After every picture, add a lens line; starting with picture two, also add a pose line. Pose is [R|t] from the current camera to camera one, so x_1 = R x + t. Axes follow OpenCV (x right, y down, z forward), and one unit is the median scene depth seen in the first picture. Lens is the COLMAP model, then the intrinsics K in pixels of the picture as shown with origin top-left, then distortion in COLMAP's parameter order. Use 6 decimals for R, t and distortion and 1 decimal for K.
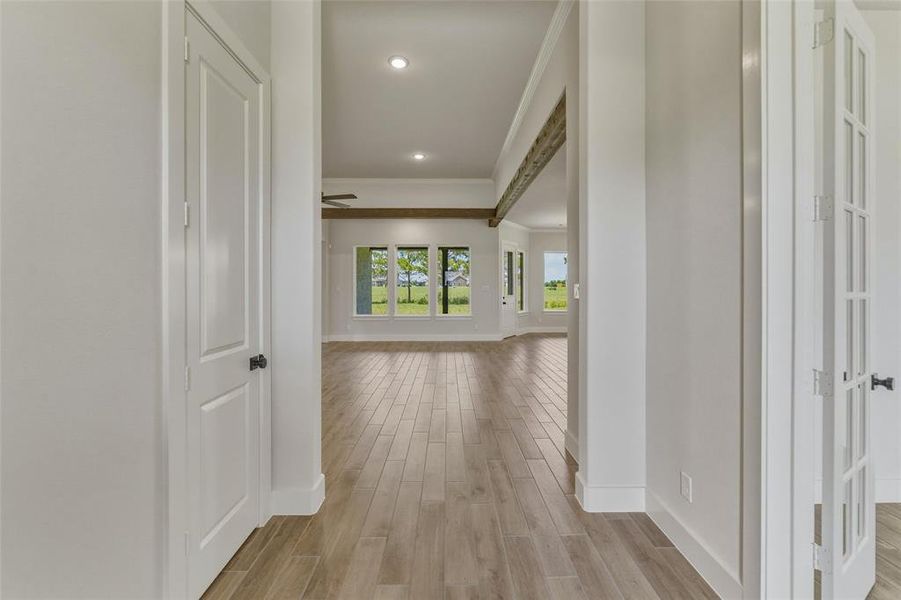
lens RADIAL K [[379.6, 0, 449.4], [0, 379.6, 291.6], [0, 0, 1]] dist [-0.003245, 0.001040]
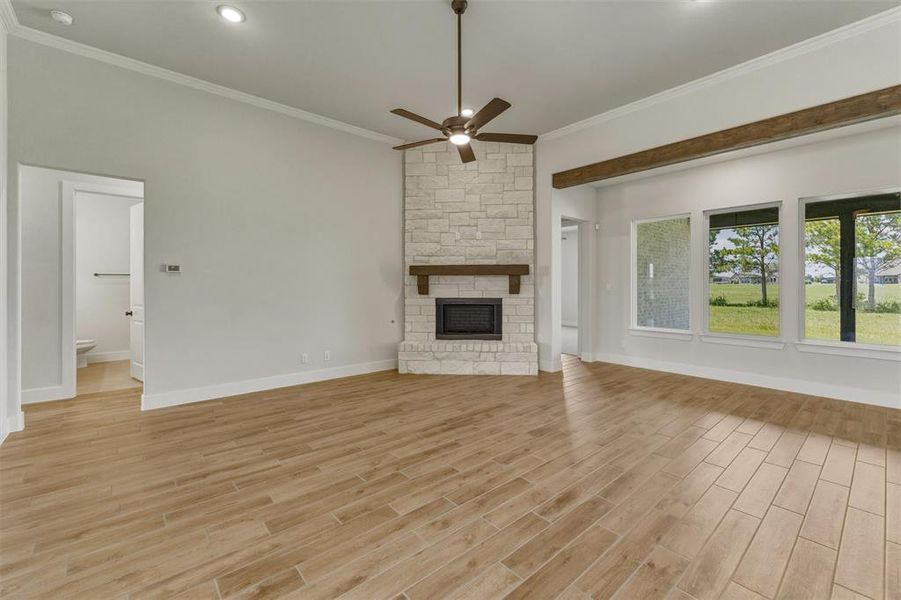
lens RADIAL K [[379.6, 0, 455.2], [0, 379.6, 285.0], [0, 0, 1]] dist [-0.003245, 0.001040]
pose [[0.653856, 0.000356, -0.756619, 0.043970], [-0.009009, 0.999933, -0.007315, -0.003214], [0.756566, 0.011599, 0.653815, 0.315544]]
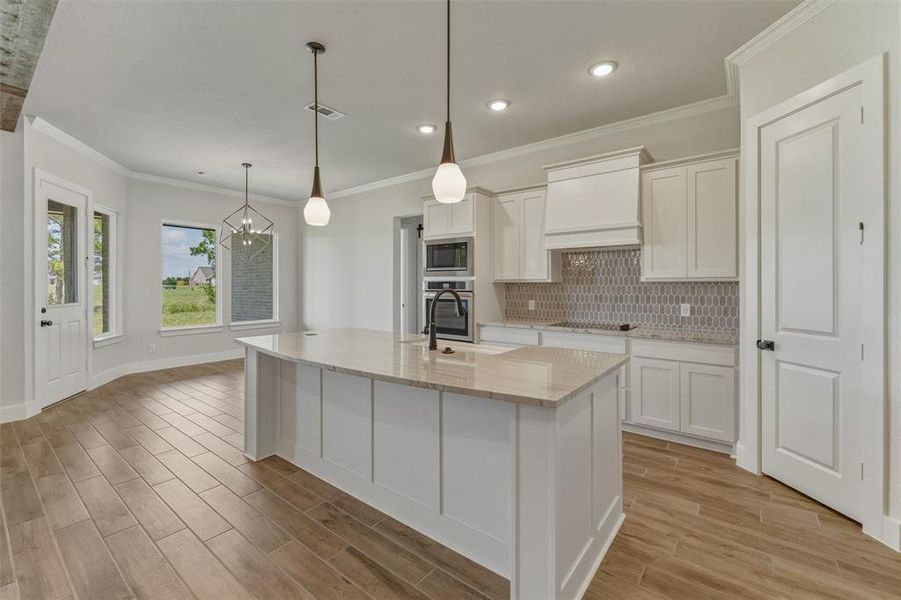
lens RADIAL K [[379.6, 0, 456.0], [0, 379.6, 287.1], [0, 0, 1]] dist [-0.003245, 0.001040]
pose [[0.611087, -0.000207, 0.791563, 0.086789], [0.006675, 0.999966, -0.004892, -0.004180], [-0.791535, 0.008273, 0.611068, 0.369305]]
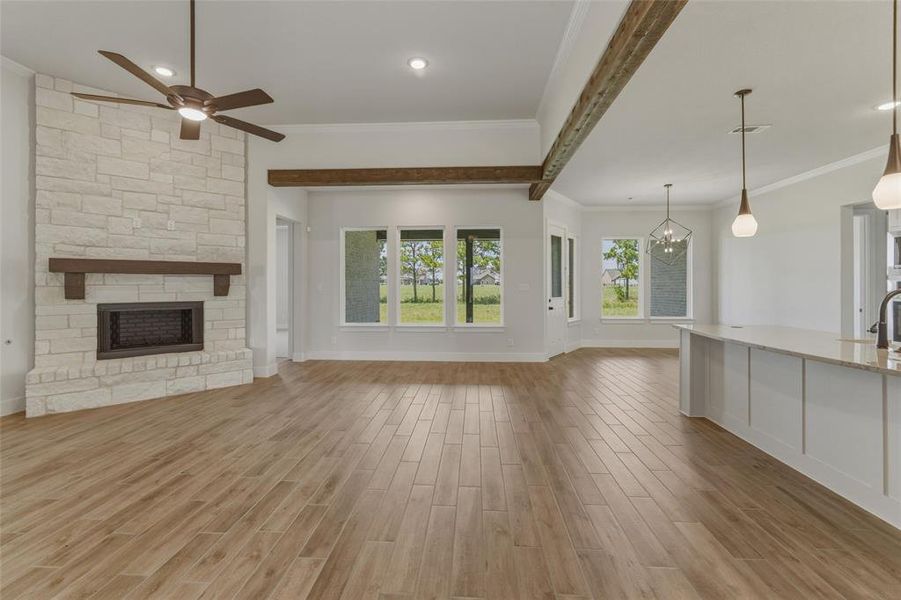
lens RADIAL K [[379.6, 0, 455.9], [0, 379.6, 285.9], [0, 0, 1]] dist [-0.003245, 0.001040]
pose [[0.998394, 0.000994, -0.056643, 0.008683], [-0.001617, 0.999939, -0.010957, -0.003138], [0.056629, 0.011031, 0.998334, 0.269689]]
